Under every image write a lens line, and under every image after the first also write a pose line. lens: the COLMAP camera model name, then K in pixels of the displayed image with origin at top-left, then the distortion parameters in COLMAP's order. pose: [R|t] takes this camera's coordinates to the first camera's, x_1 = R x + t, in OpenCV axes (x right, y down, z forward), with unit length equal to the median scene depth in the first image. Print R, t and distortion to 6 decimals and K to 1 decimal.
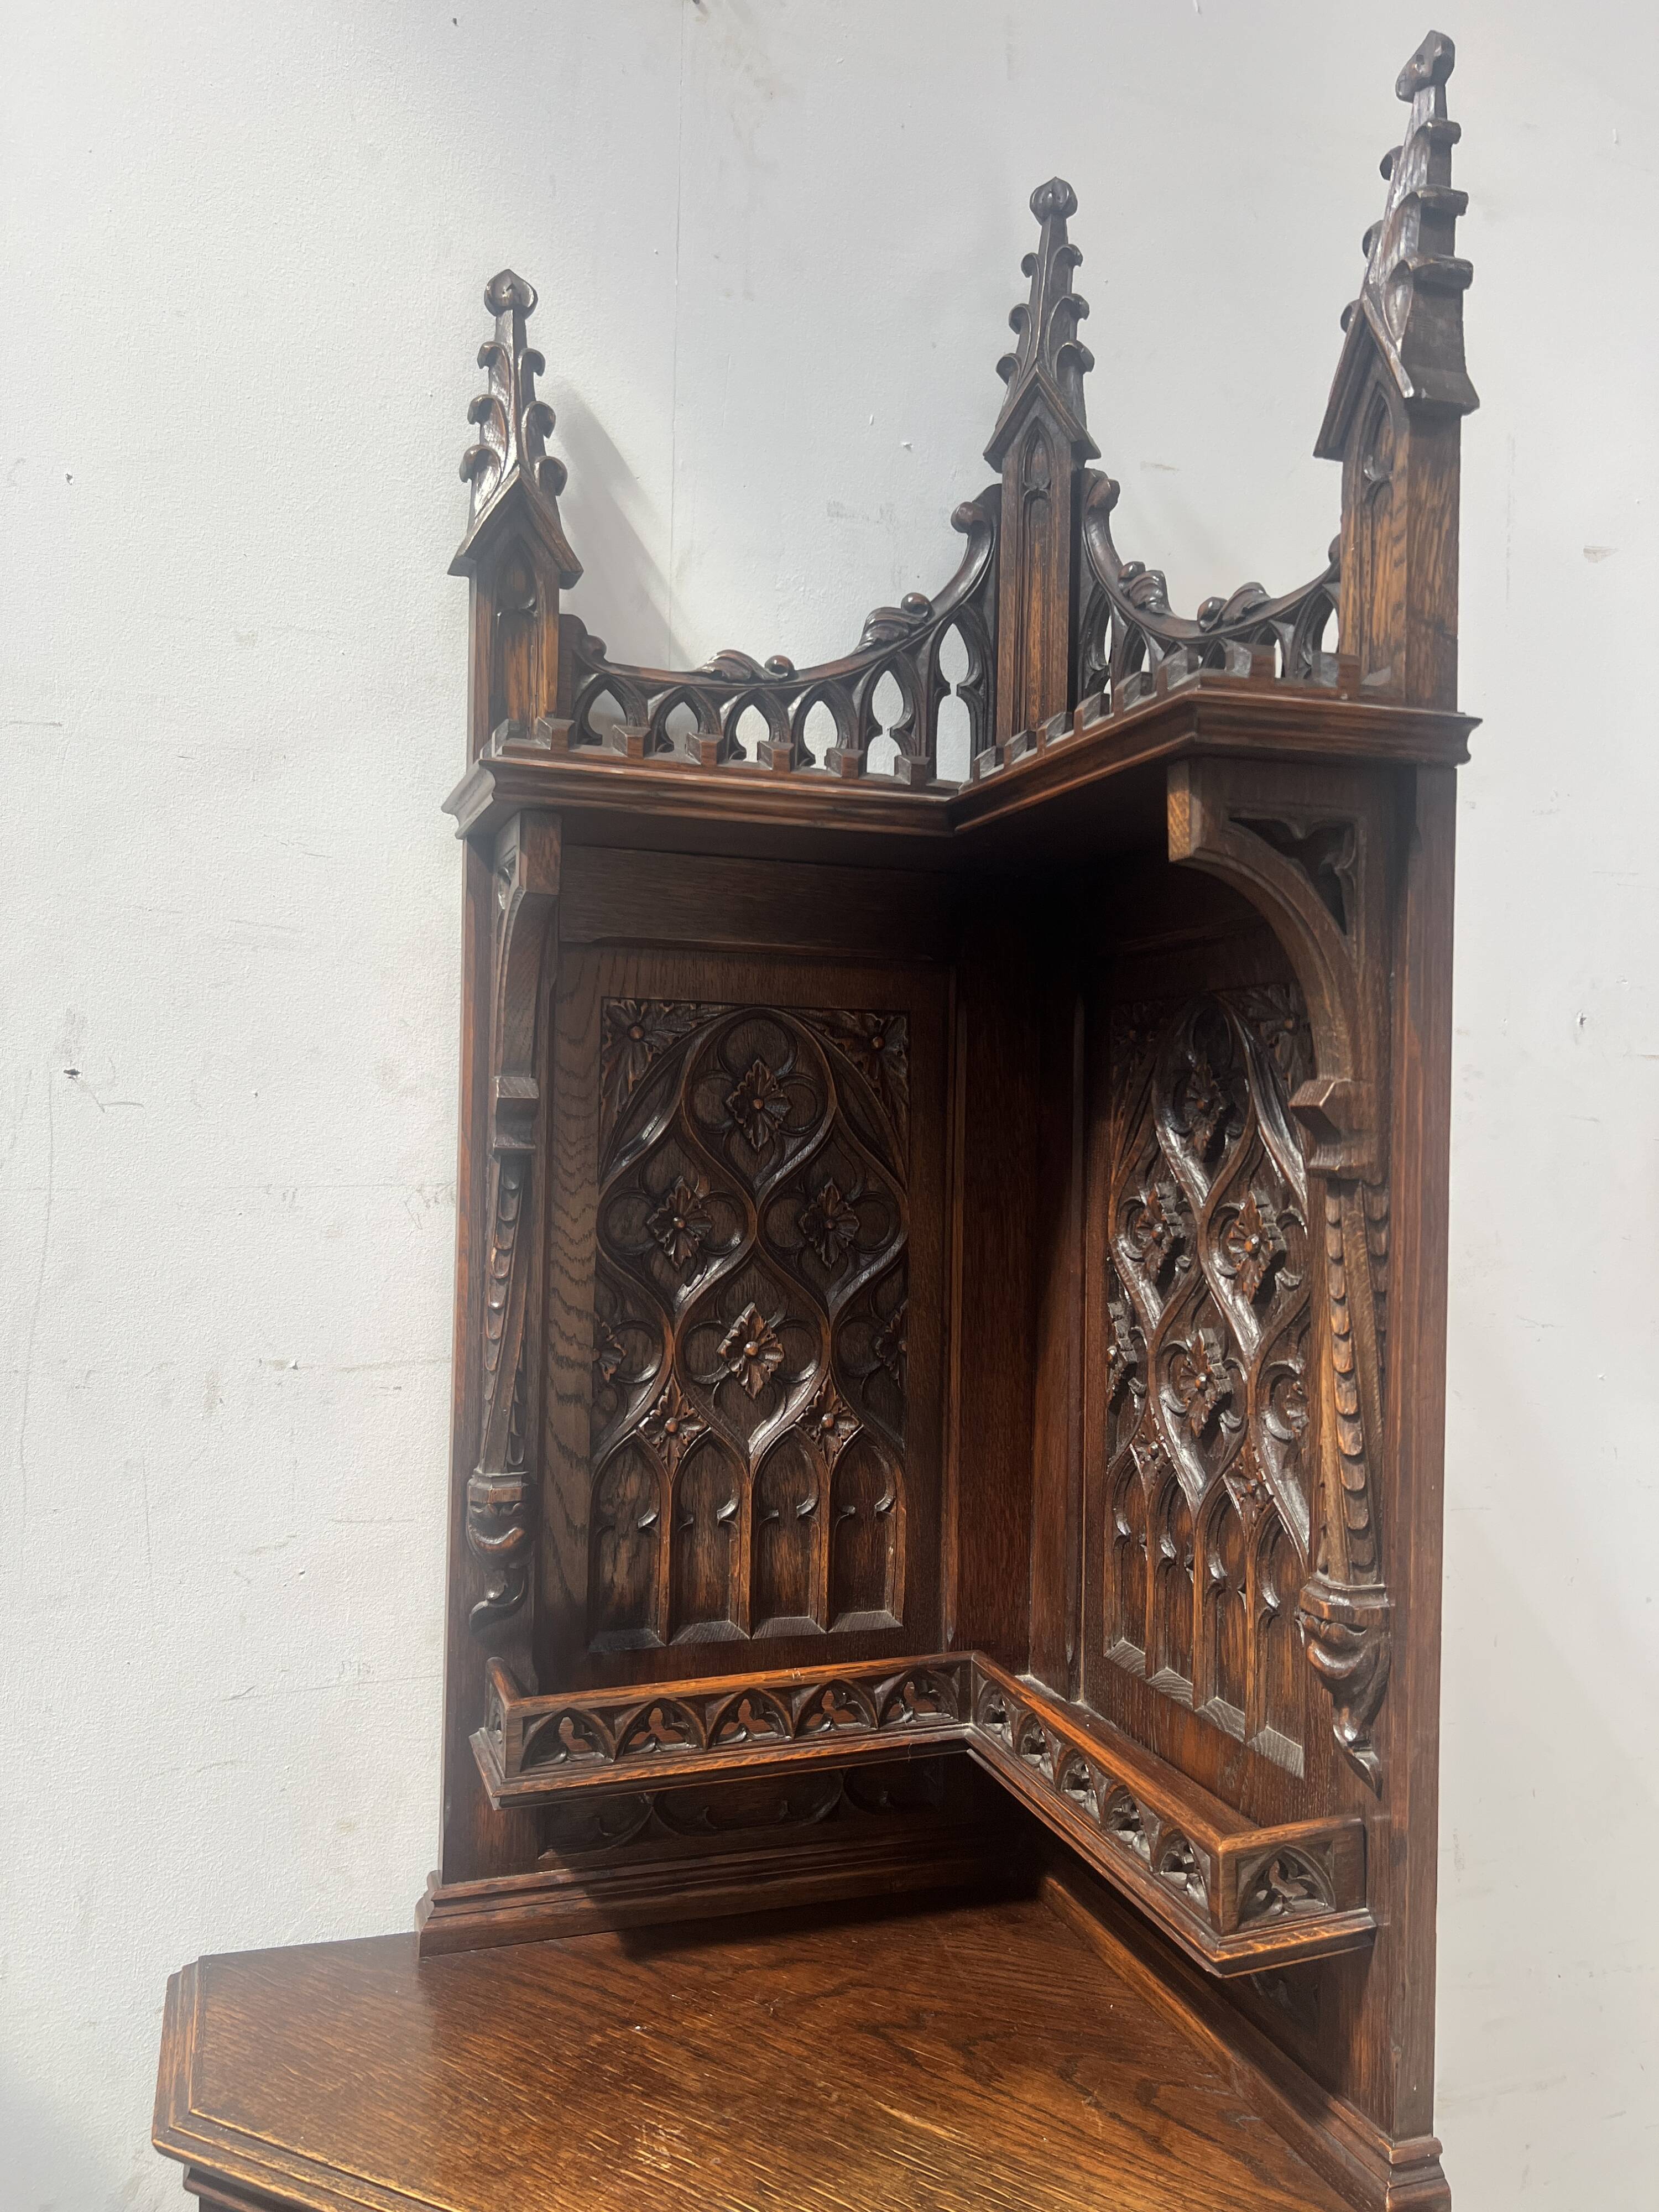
lens RADIAL K [[1628.3, 0, 867.2], [0, 1628.3, 1111.1], [0, 0, 1]] dist [0.047055, -0.061207]
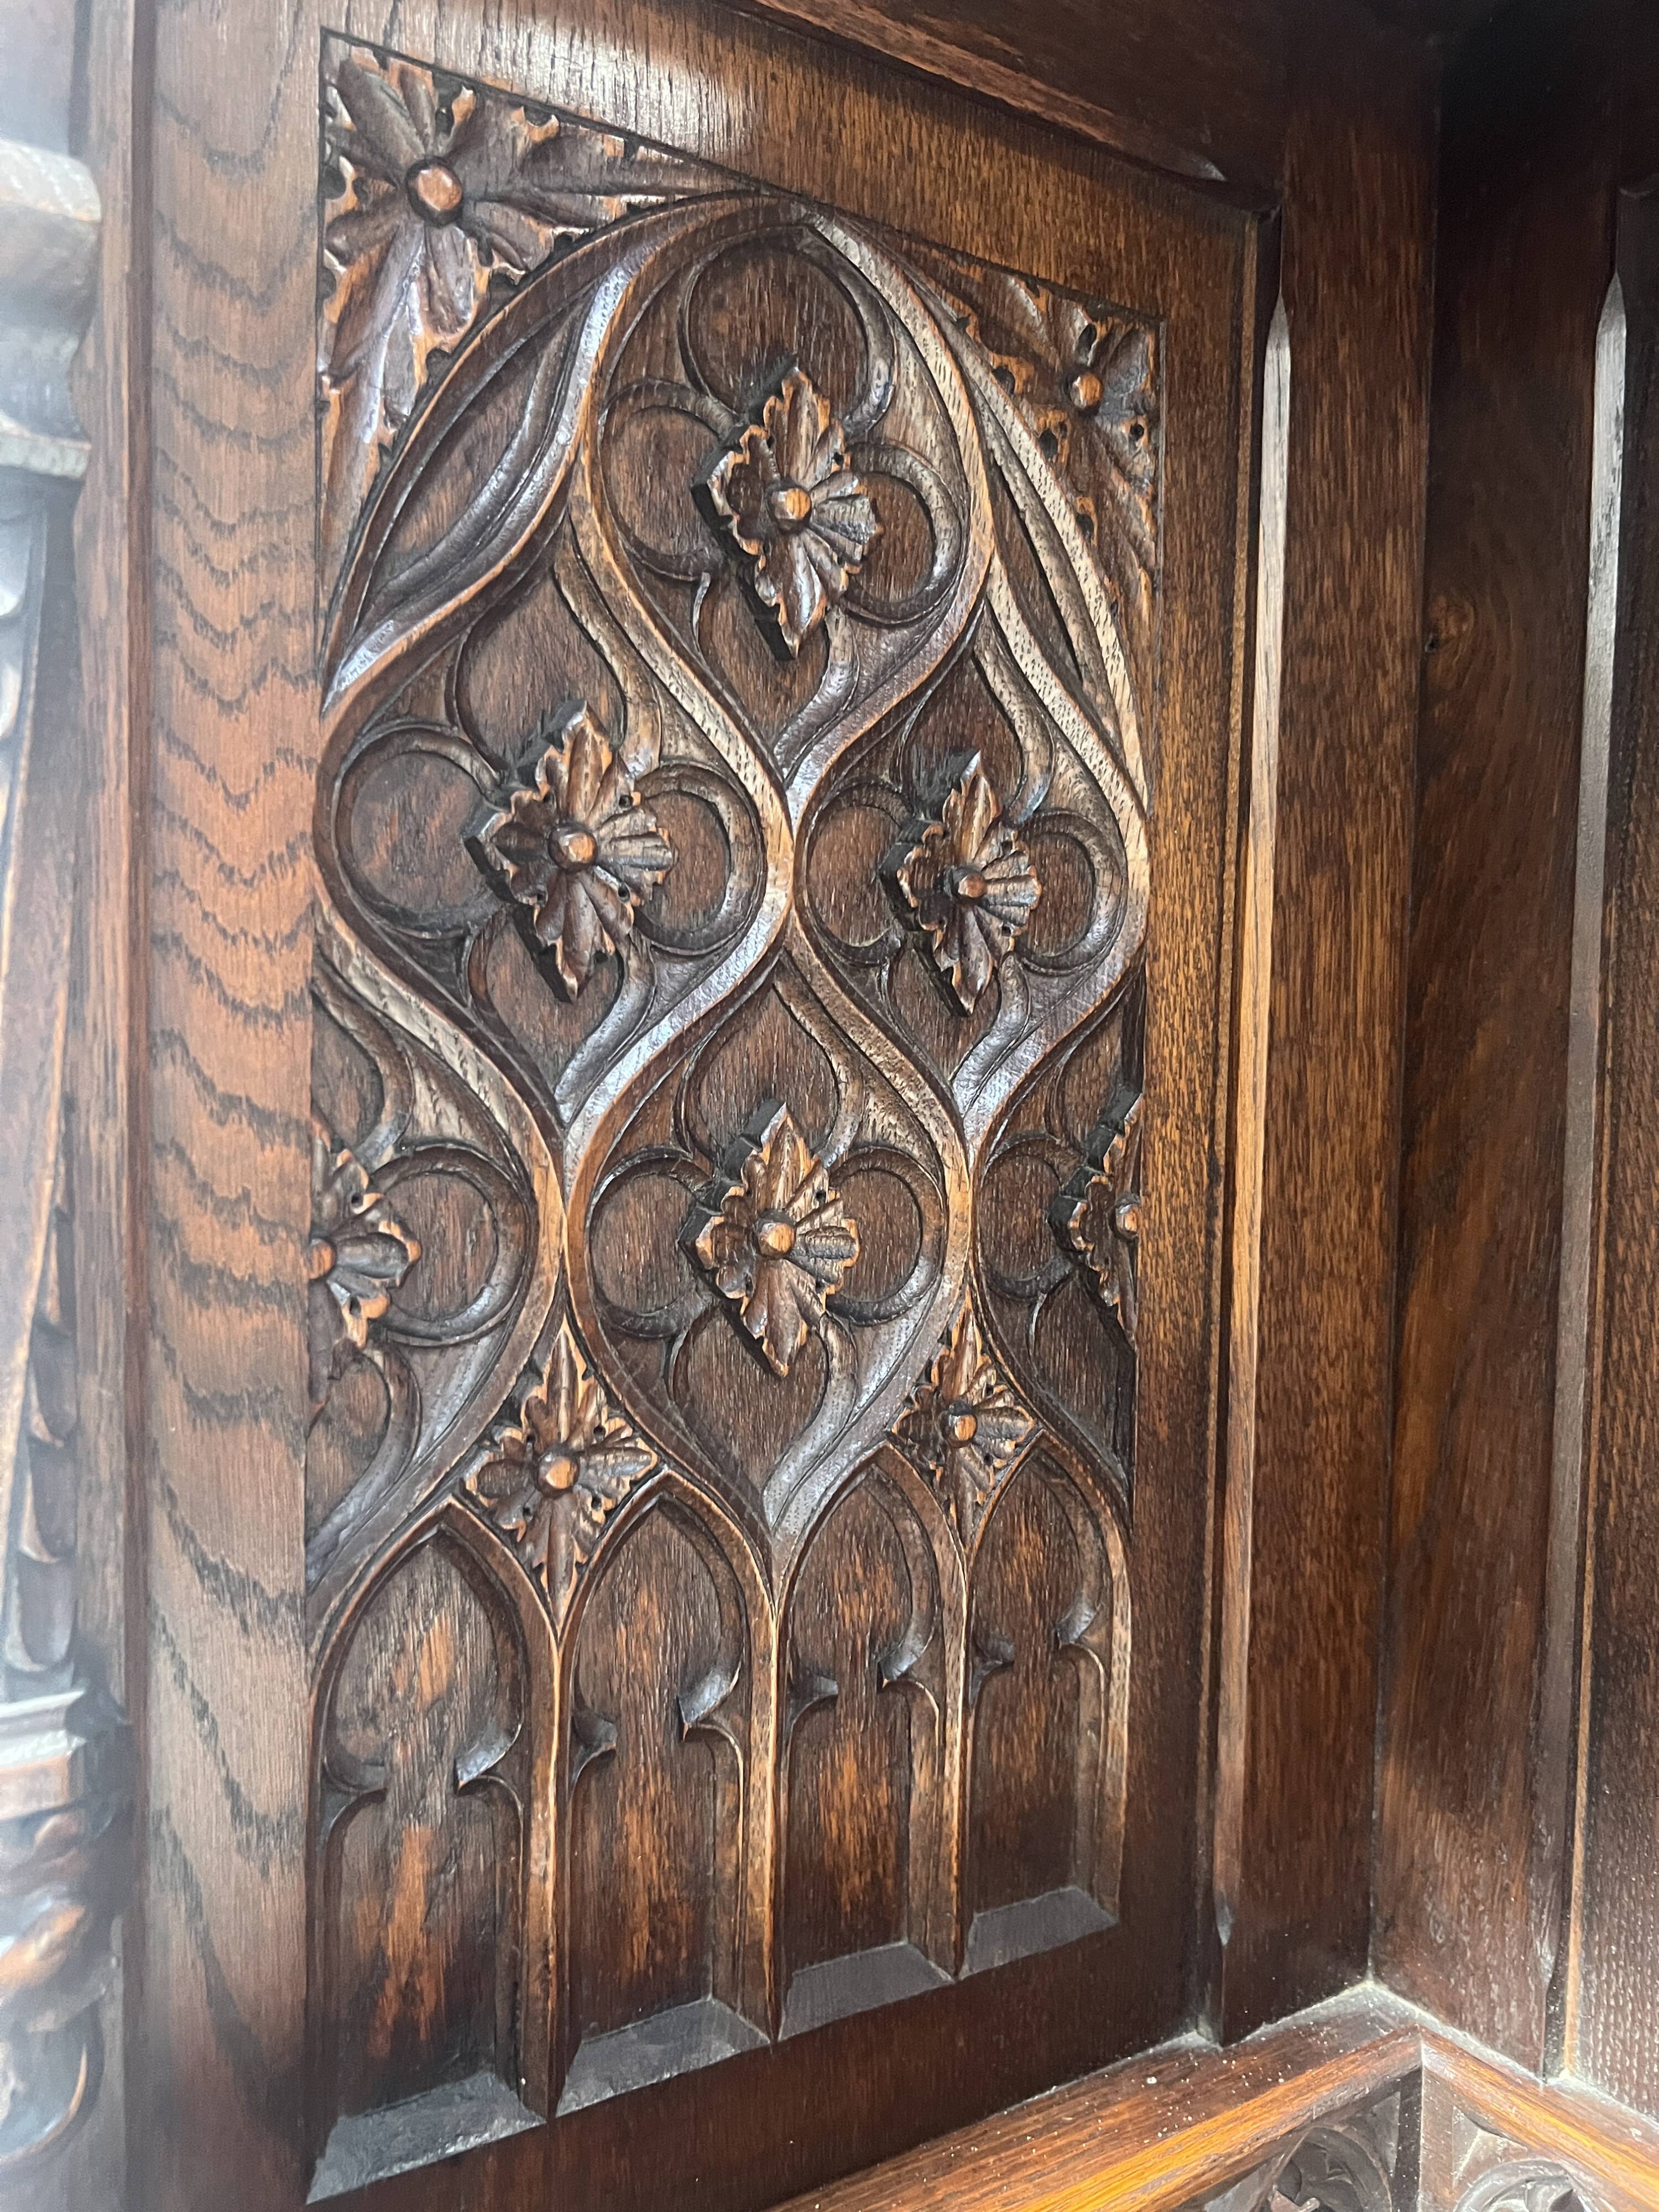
lens RADIAL K [[1677.7, 0, 841.1], [0, 1677.7, 1122.5], [0, 0, 1]] dist [0.037730, -0.051189]
pose [[0.974615, -0.009828, 0.223671, -0.146190], [-0.003363, 0.998281, 0.058518, 0.109458], [-0.223861, -0.057785, 0.972906, 0.697527]]
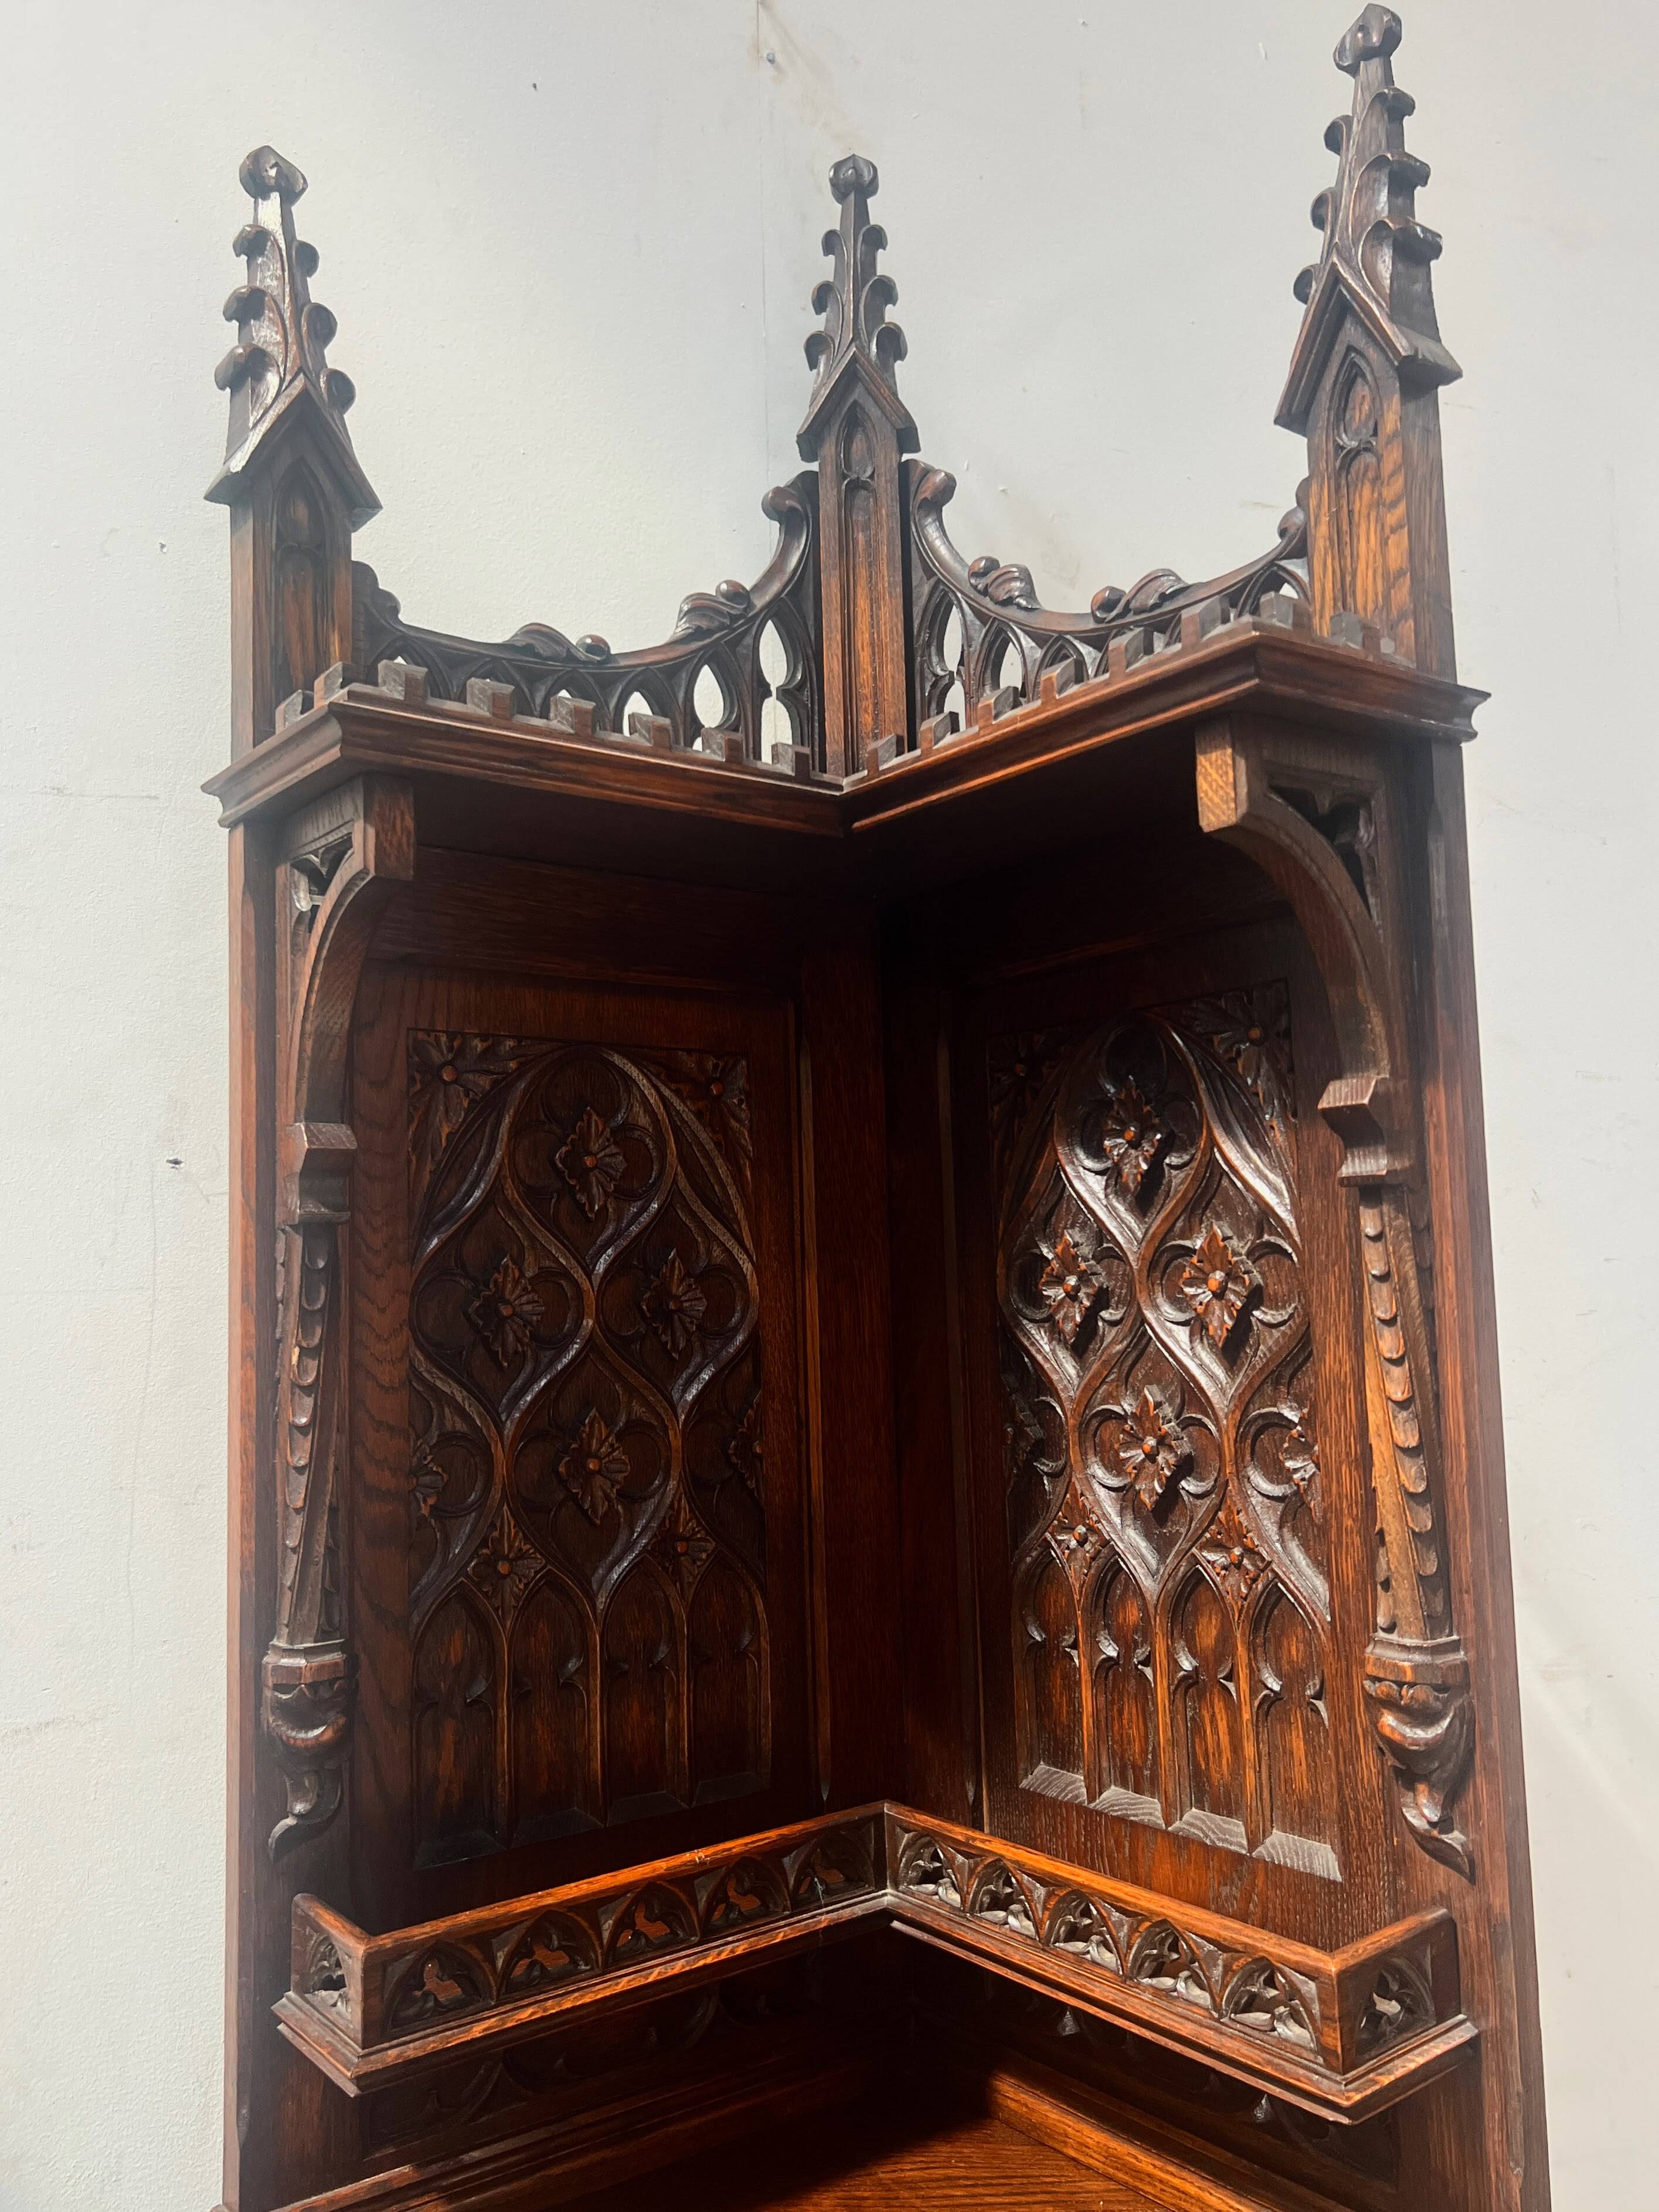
lens RADIAL K [[1729.7, 0, 833.0], [0, 1729.7, 1125.9], [0, 0, 1]] dist [0.039199, -0.044649]
pose [[0.954471, -0.021168, 0.297553, -0.225076], [0.045185, 0.996229, -0.074070, 0.051781], [-0.294863, 0.084142, 0.951828, 0.134666]]
